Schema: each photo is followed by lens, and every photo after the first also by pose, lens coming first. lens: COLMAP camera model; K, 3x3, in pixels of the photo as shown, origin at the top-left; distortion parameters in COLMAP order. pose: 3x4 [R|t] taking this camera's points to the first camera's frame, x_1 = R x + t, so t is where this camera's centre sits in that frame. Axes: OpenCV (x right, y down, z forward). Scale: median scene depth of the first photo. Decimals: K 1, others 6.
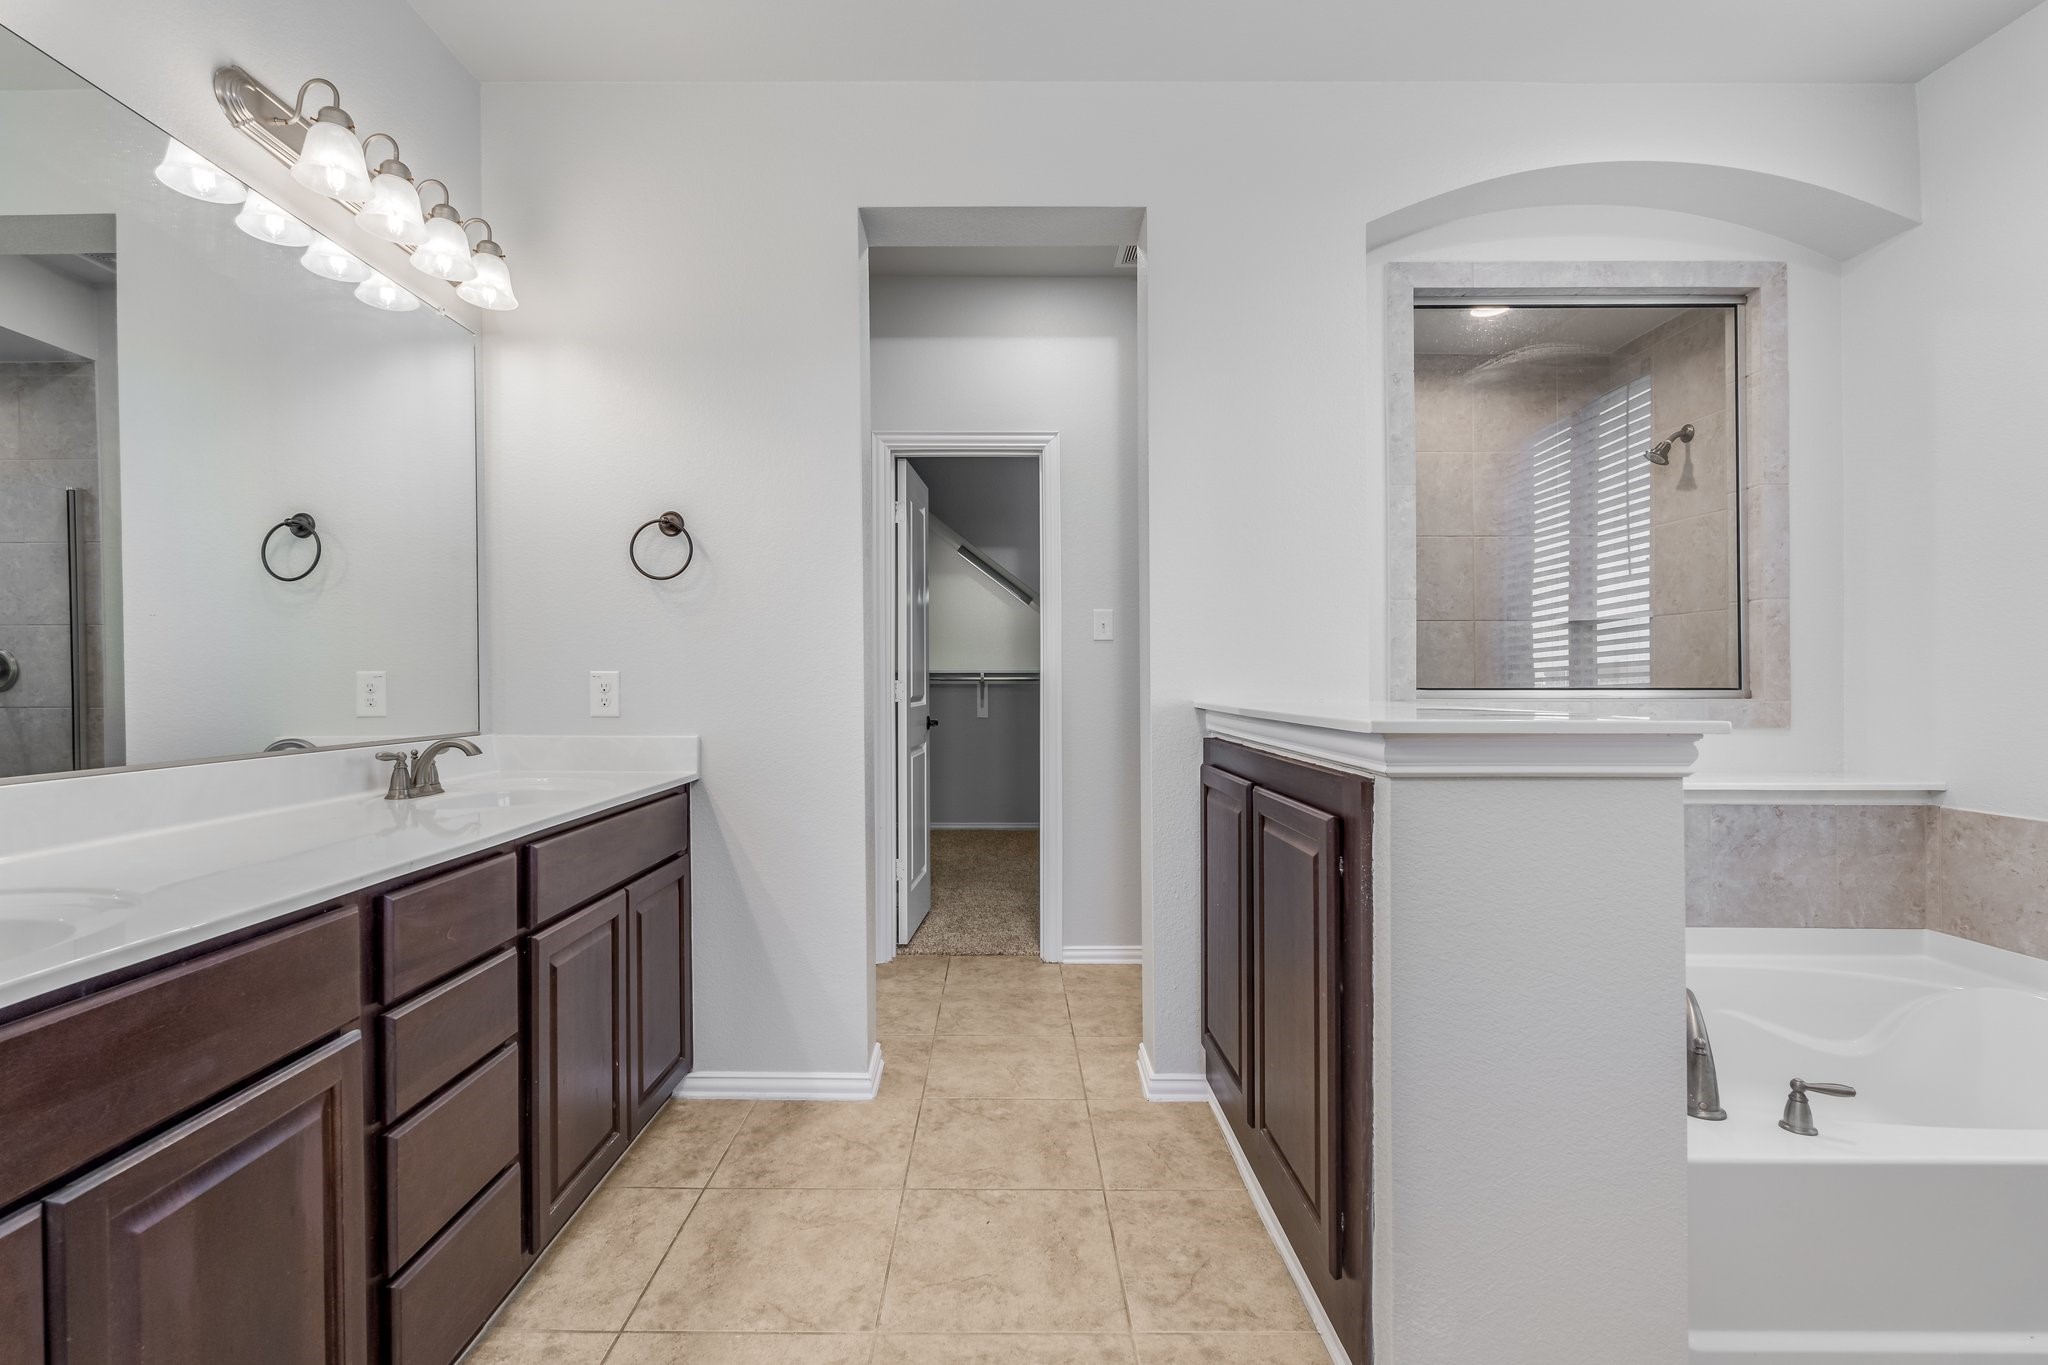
lens RADIAL K [[916.9, 0, 1017.2], [0, 916.9, 684.4], [0, 0, 1]] dist [-0.003889, 0.000094]
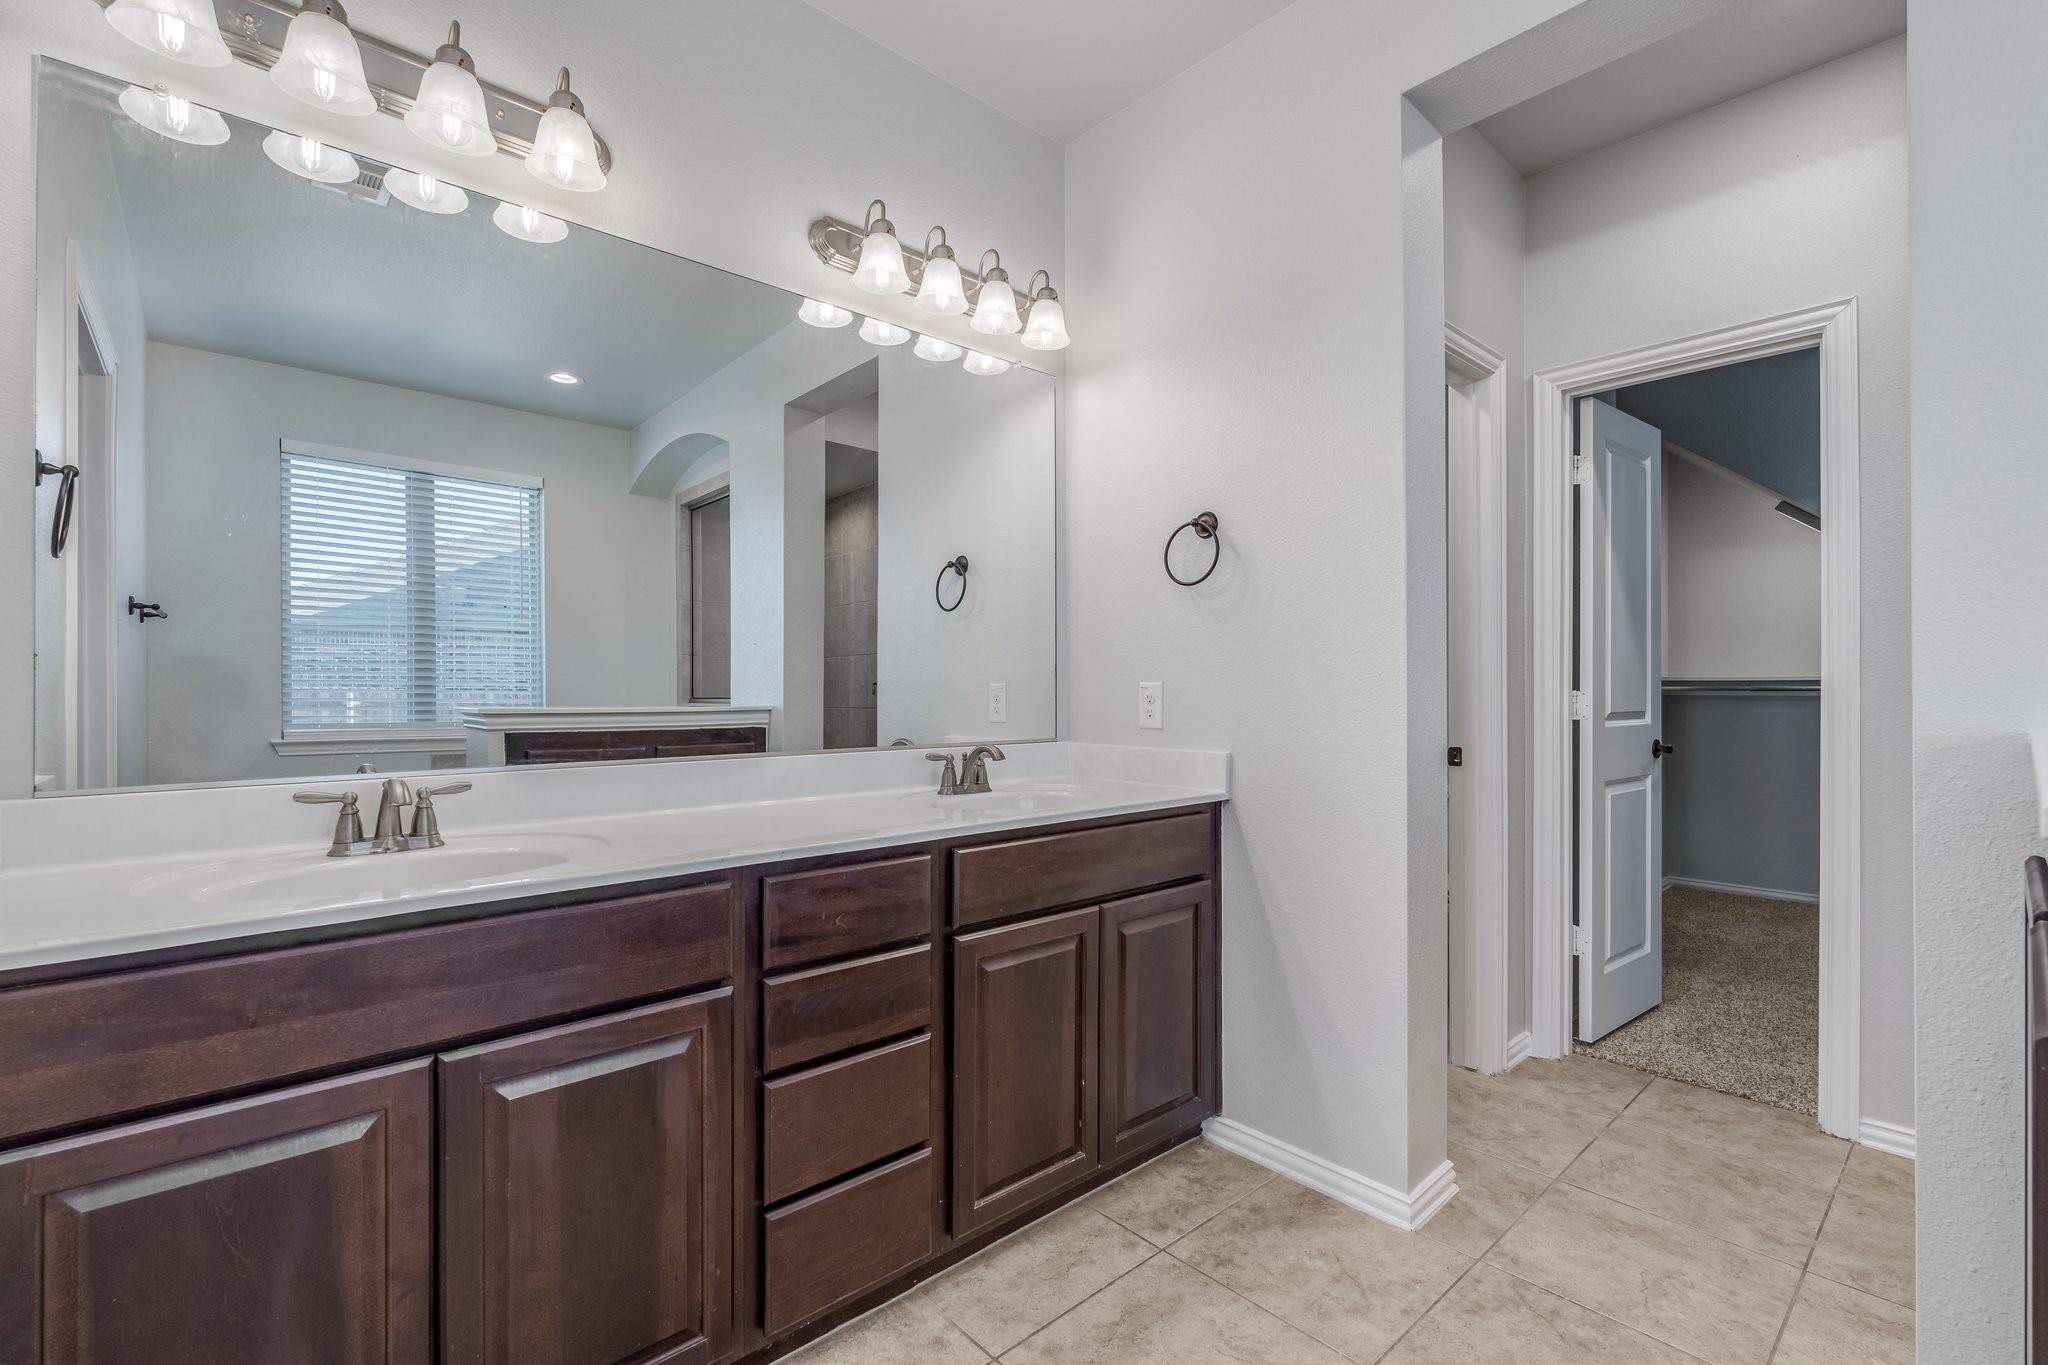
lens RADIAL K [[916.9, 0, 1034.1], [0, 916.9, 691.7], [0, 0, 1]] dist [-0.003889, 0.000094]
pose [[0.665170, 0.000867, -0.746691, 0.214192], [-0.003161, 0.999994, -0.001655, -0.002385], [0.746685, 0.003461, 0.665169, 0.251095]]
